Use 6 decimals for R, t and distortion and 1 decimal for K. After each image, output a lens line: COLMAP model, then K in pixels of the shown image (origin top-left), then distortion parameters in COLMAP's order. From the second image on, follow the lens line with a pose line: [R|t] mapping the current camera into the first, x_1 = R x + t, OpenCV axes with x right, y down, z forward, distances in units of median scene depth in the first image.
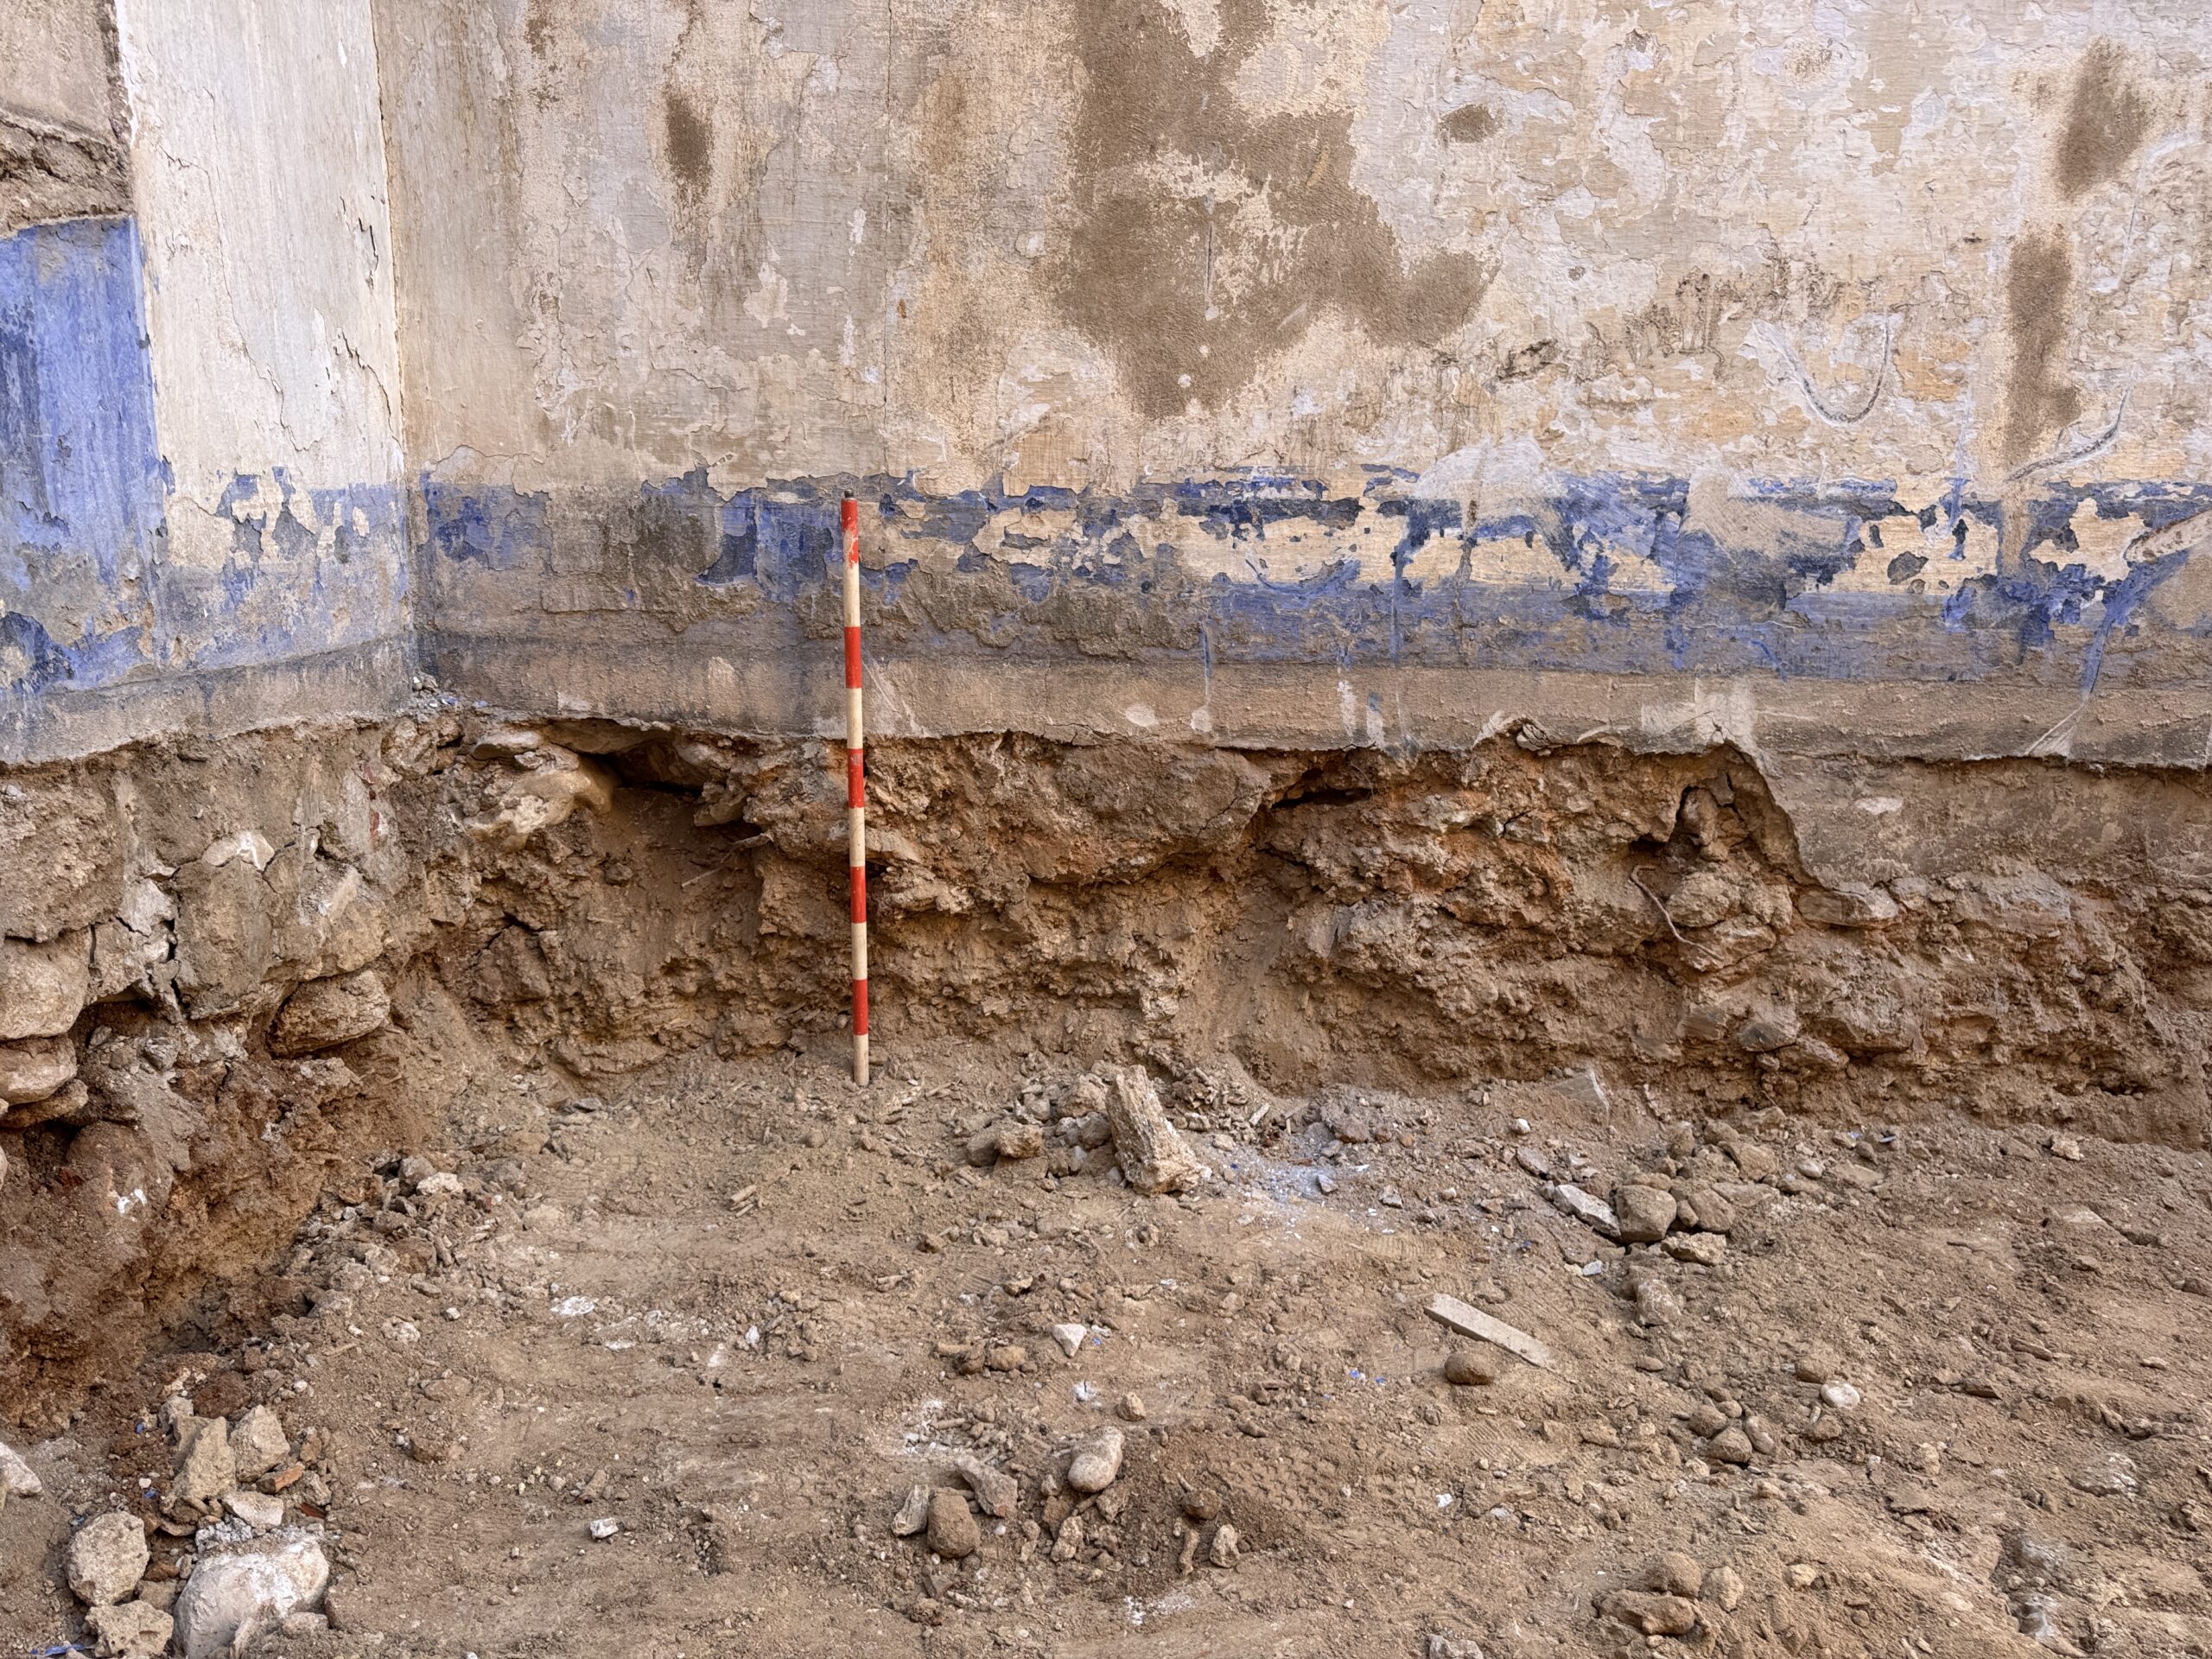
lens RADIAL K [[1645.5, 0, 1105.6], [0, 1645.5, 825.9], [0, 0, 1]] dist [0.000249, 0.002380]
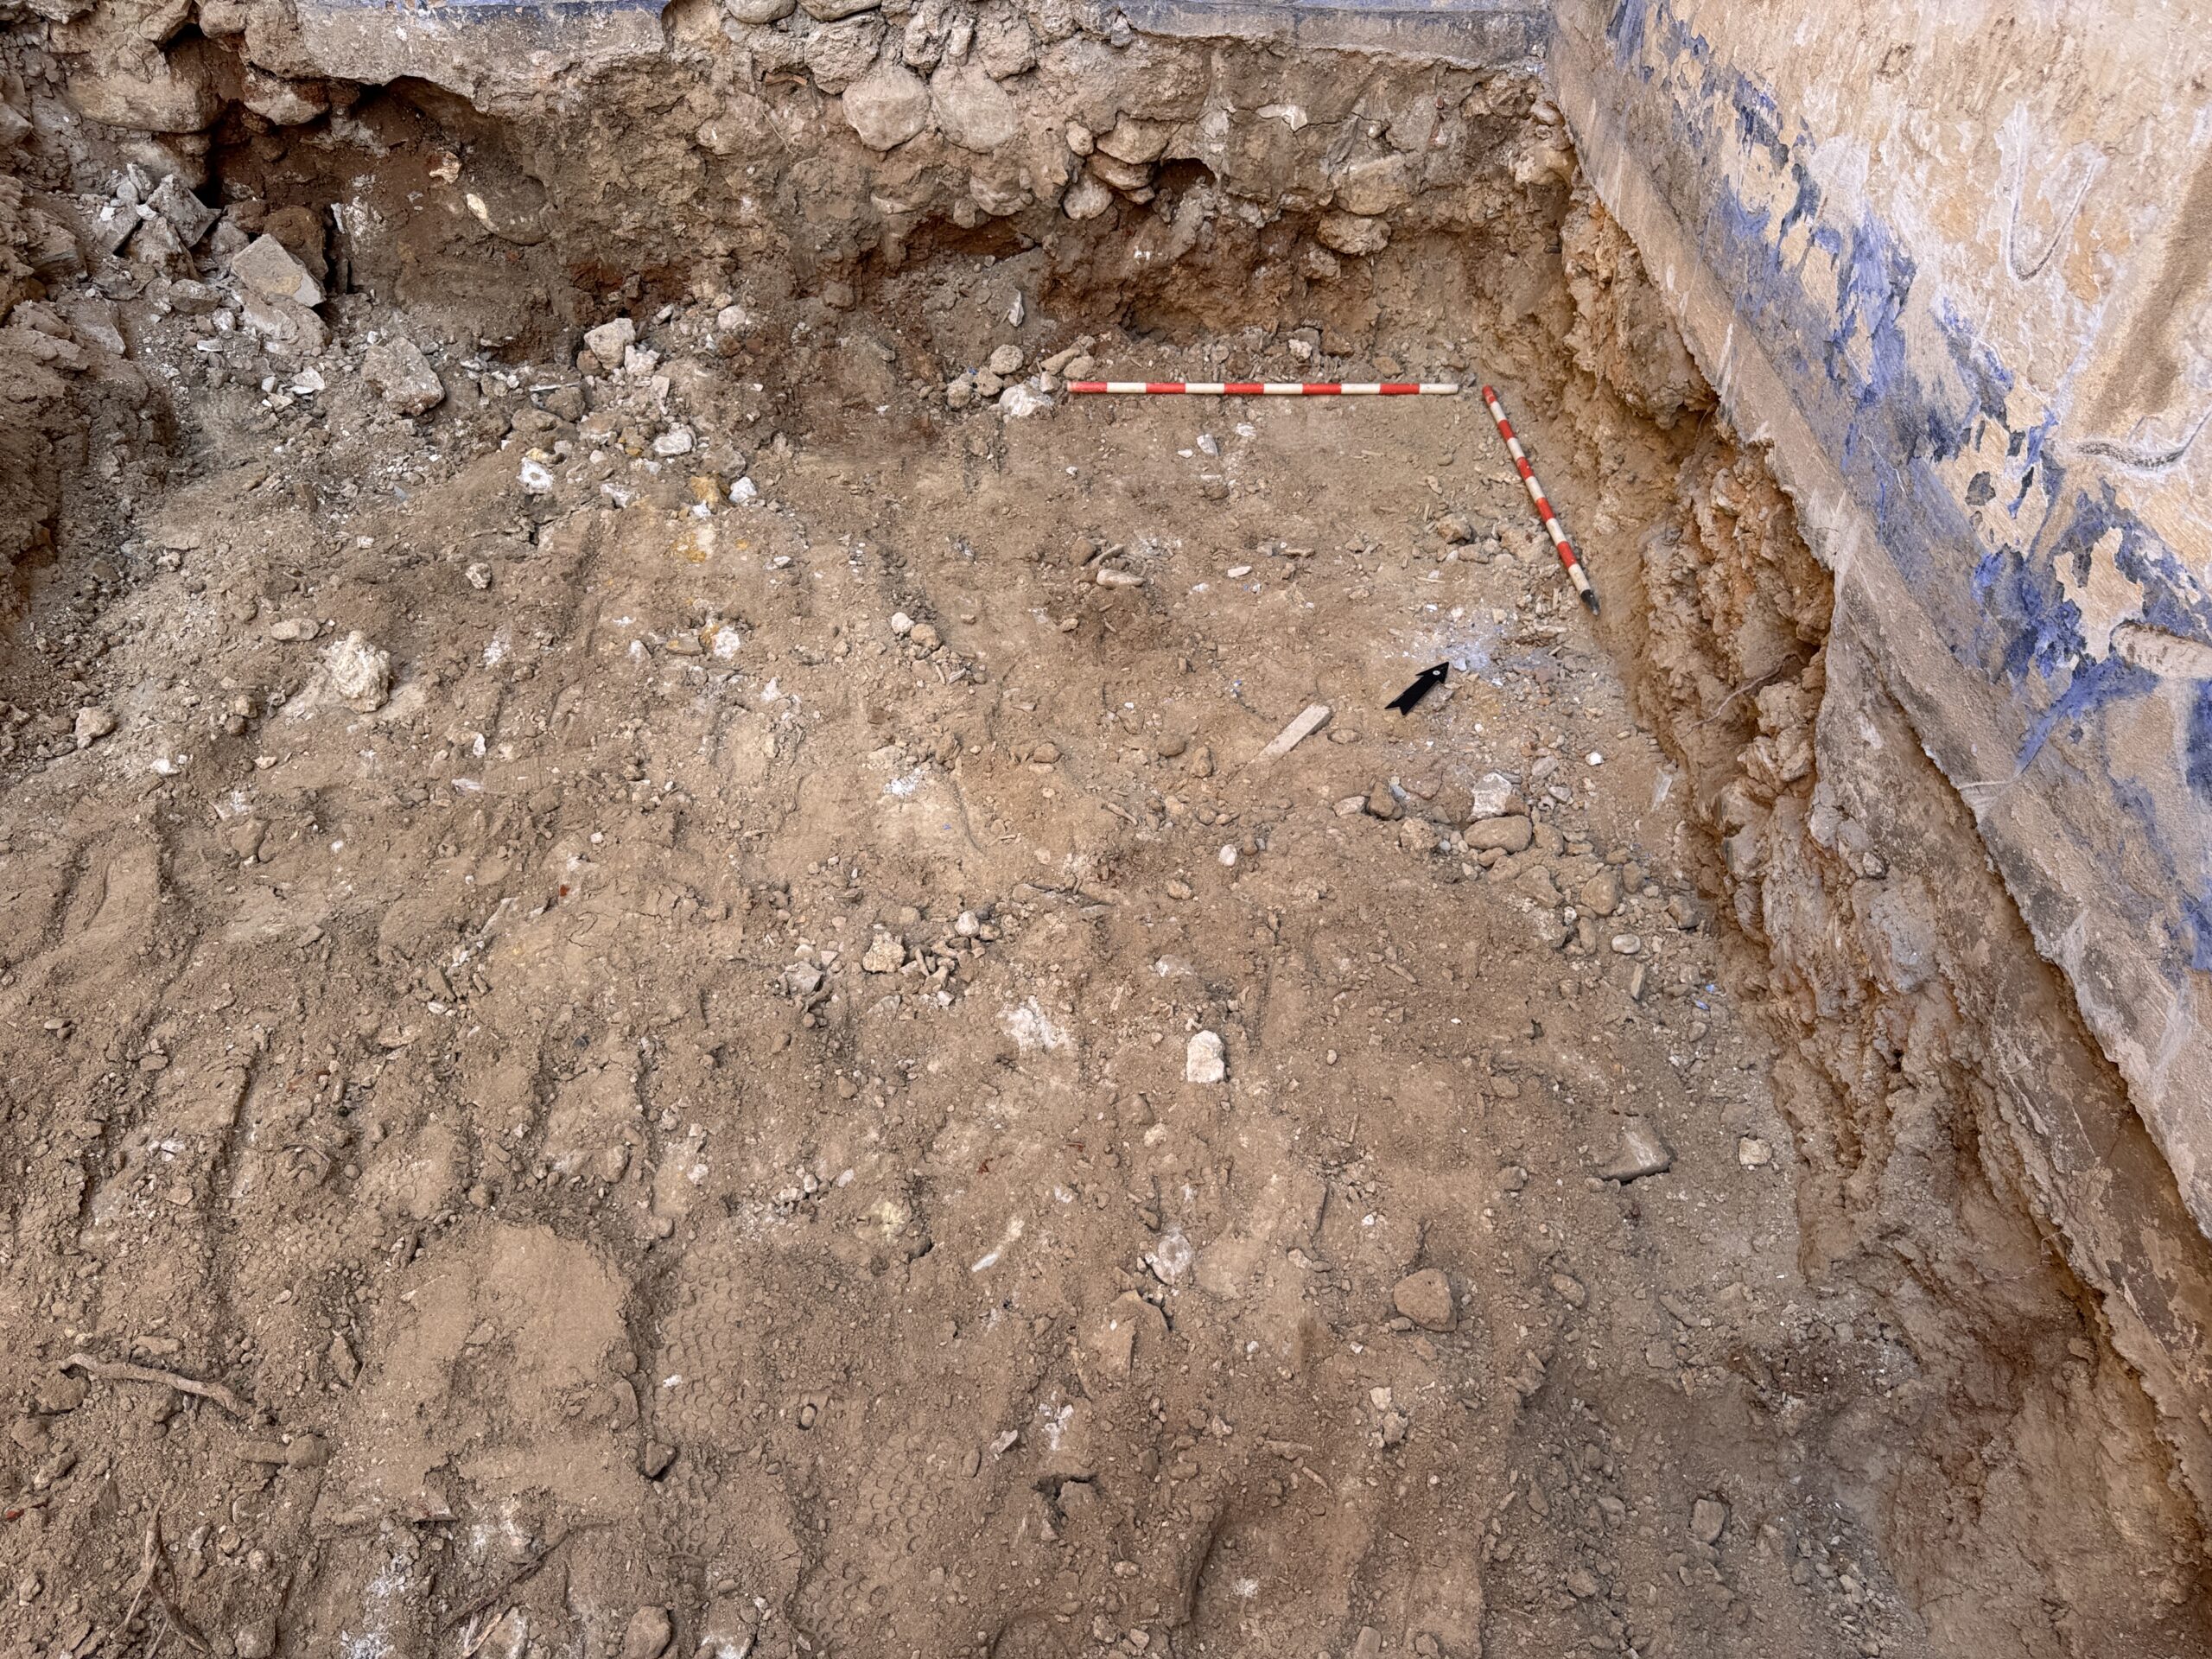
lens RADIAL K [[1645.5, 0, 1104.9], [0, 1645.5, 832.8], [0, 0, 1]] dist [0.000249, 0.002380]
pose [[0.056751, 0.665148, -0.744552, 1.164788], [-0.223278, 0.735321, 0.639883, -0.449131], [0.973101, 0.129928, 0.190244, 0.475873]]
